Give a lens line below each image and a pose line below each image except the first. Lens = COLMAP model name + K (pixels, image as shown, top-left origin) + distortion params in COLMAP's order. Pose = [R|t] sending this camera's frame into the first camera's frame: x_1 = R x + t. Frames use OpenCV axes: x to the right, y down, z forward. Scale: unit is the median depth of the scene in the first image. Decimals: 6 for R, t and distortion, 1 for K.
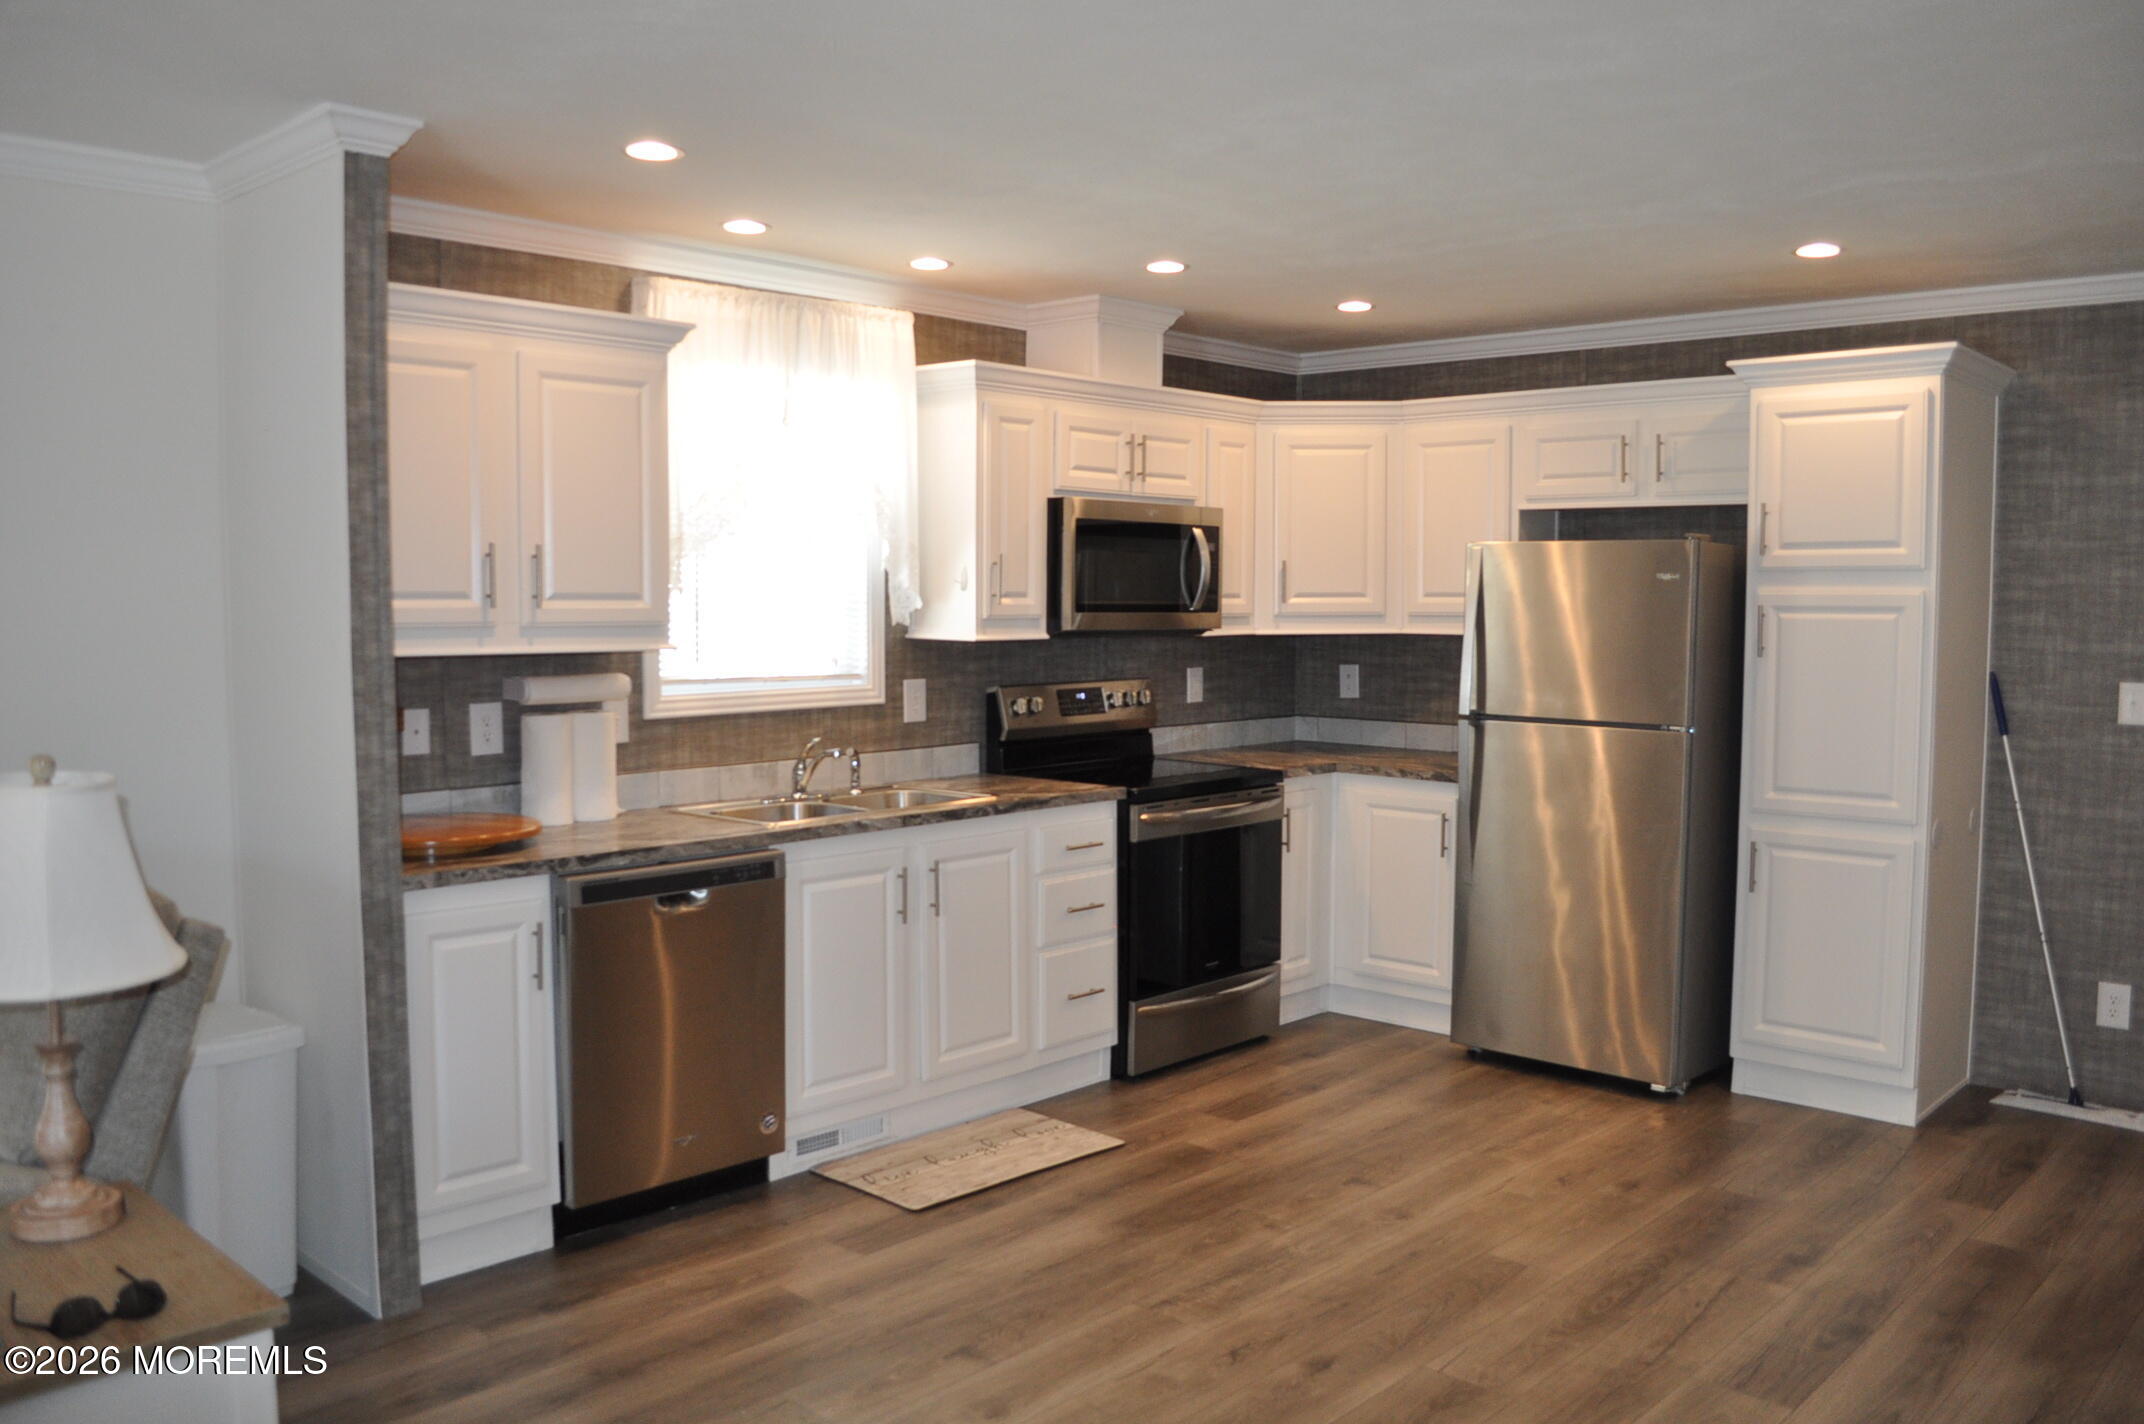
lens RADIAL K [[1686.9, 0, 1074.2], [0, 1686.9, 716.5], [0, 0, 1]] dist [-0.080512, 0.007731]
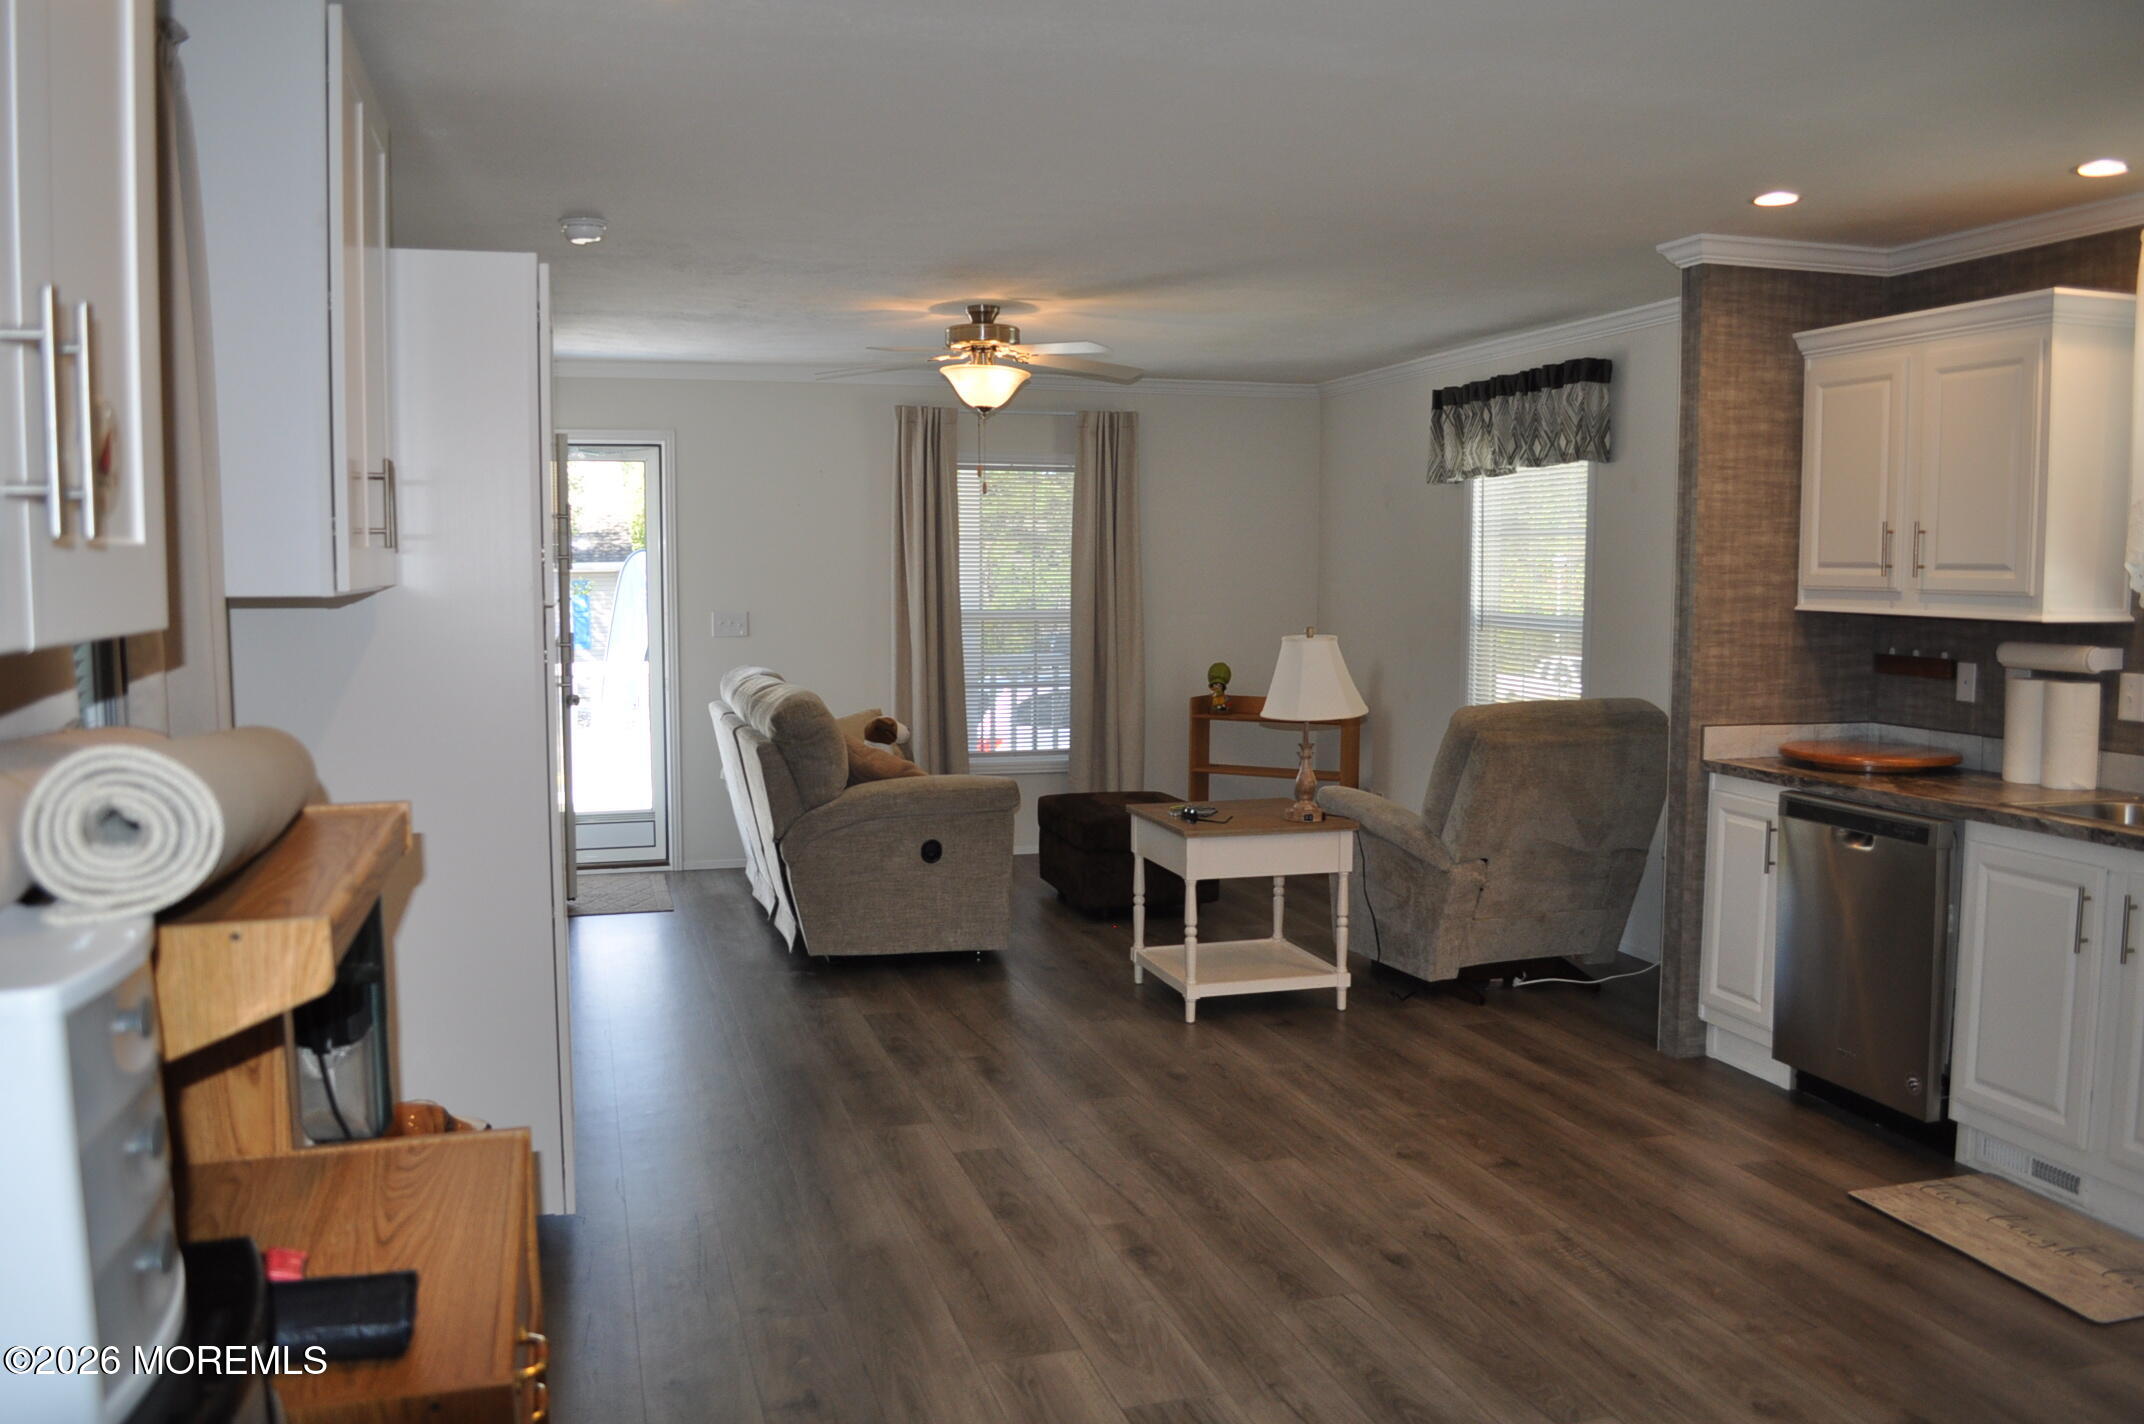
lens RADIAL K [[1692.1, 0, 1072.0], [0, 1692.1, 712.0], [0, 0, 1]] dist [-0.072916, -0.003355]
pose [[-0.505305, 0.072293, -0.859907, 0.847993], [-0.062675, 0.990778, 0.120125, -0.064373], [0.860662, 0.114595, -0.496114, 0.947488]]
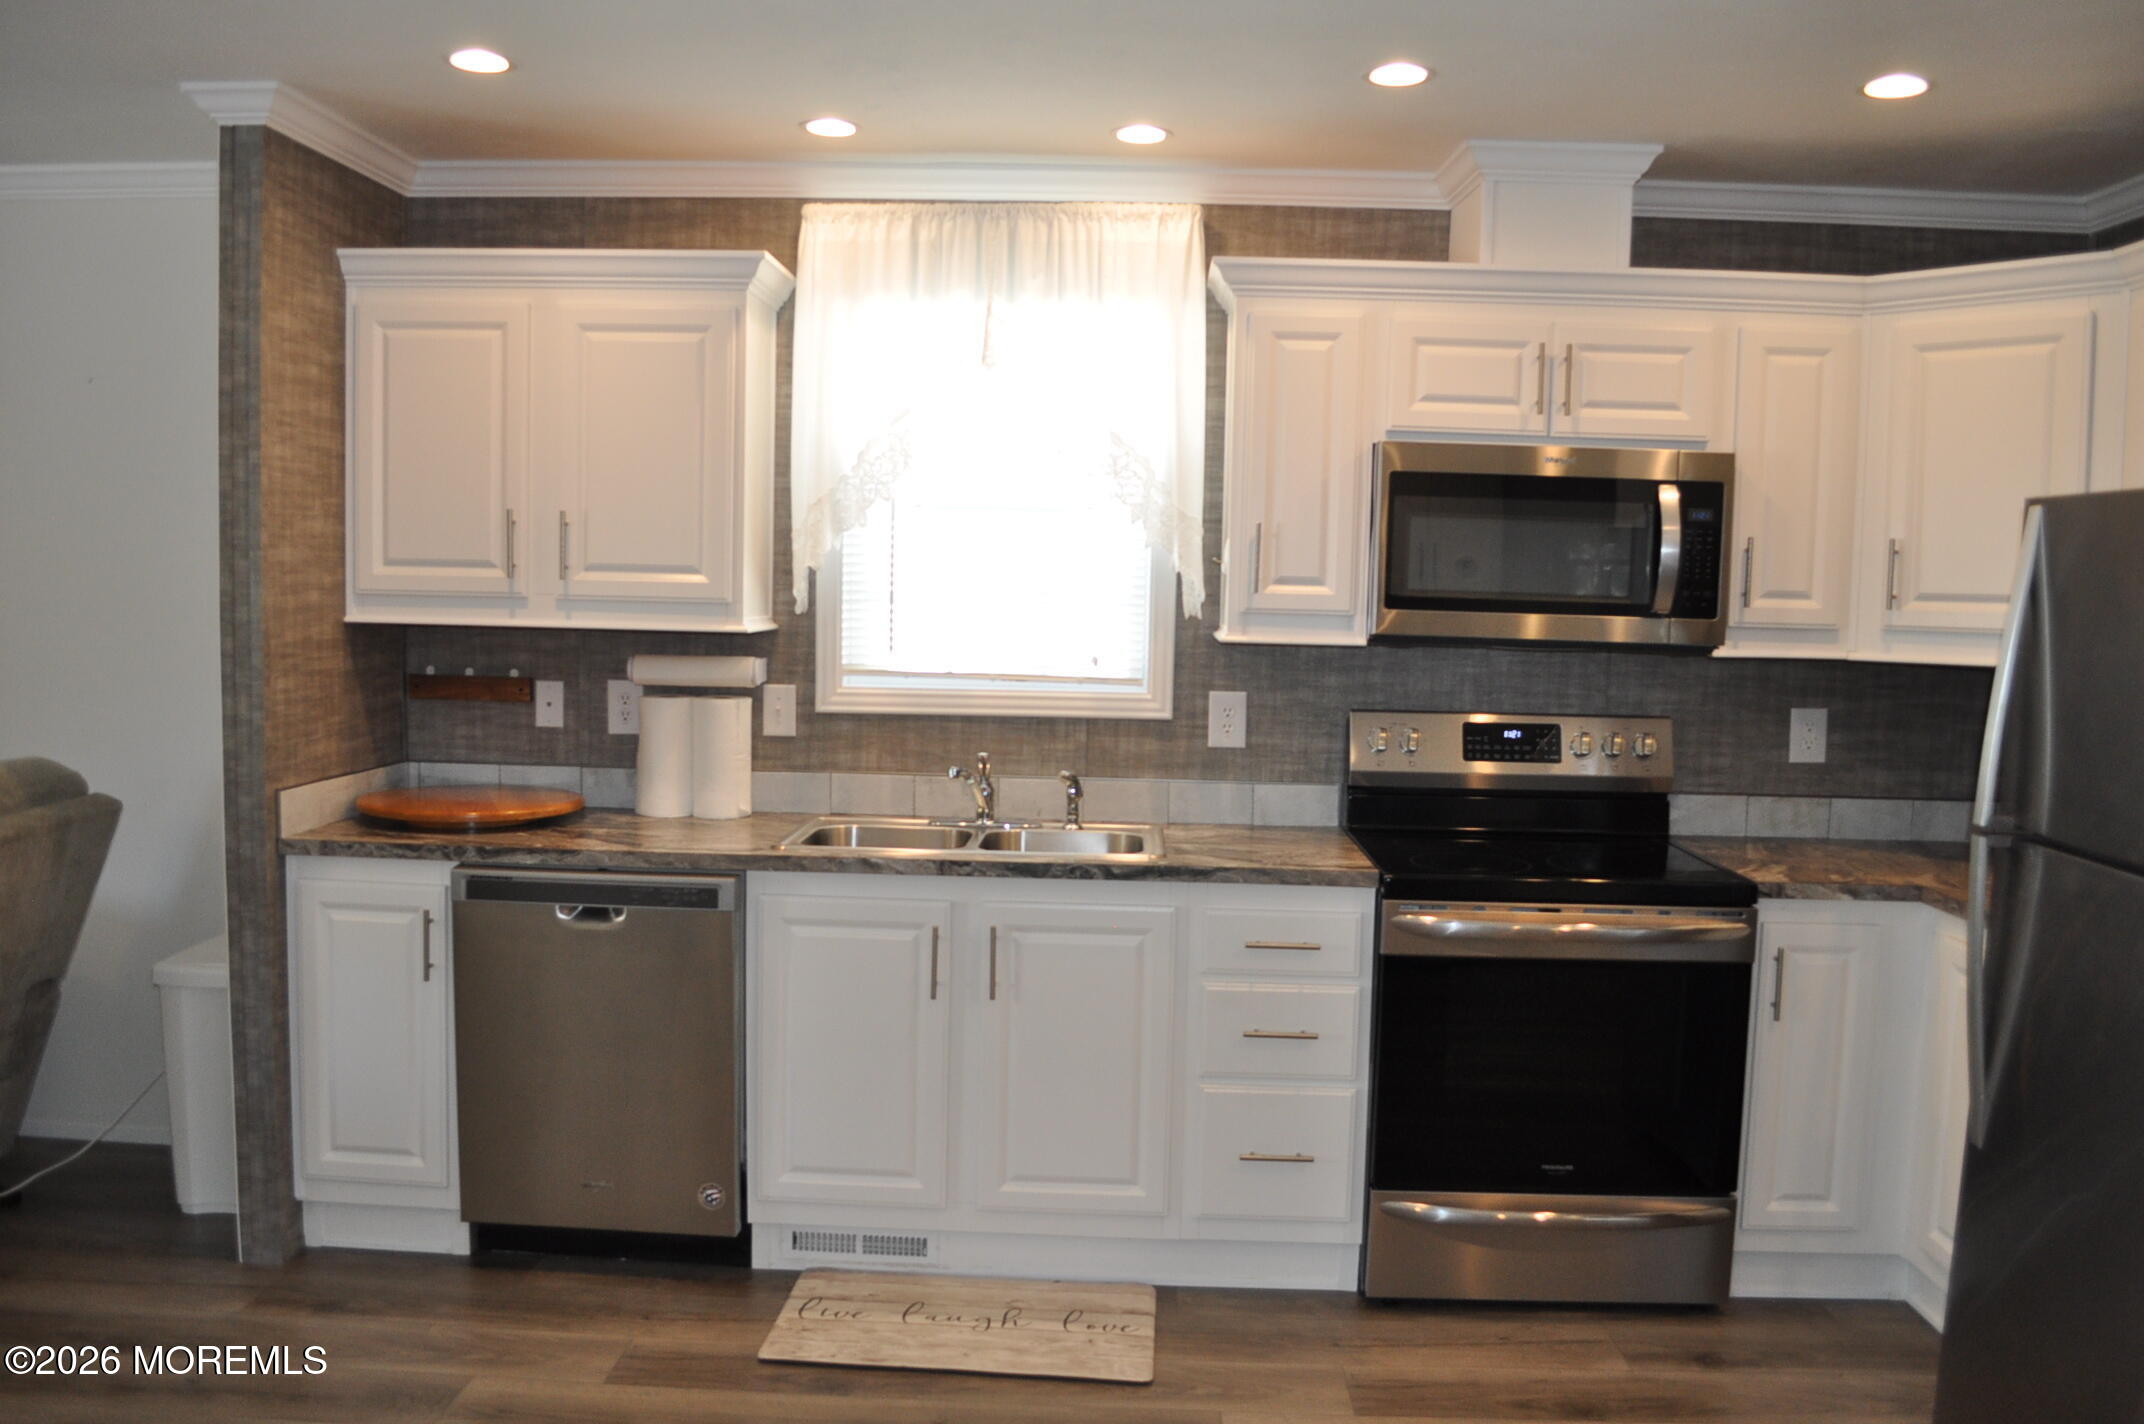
lens RADIAL K [[1686.9, 0, 1074.2], [0, 1686.9, 716.5], [0, 0, 1]] dist [-0.080512, 0.007731]
pose [[0.661618, 0.075130, -0.746068, 0.500433], [-0.075405, 0.996591, 0.033488, -0.036357], [0.746040, 0.034101, 0.665027, 0.523677]]
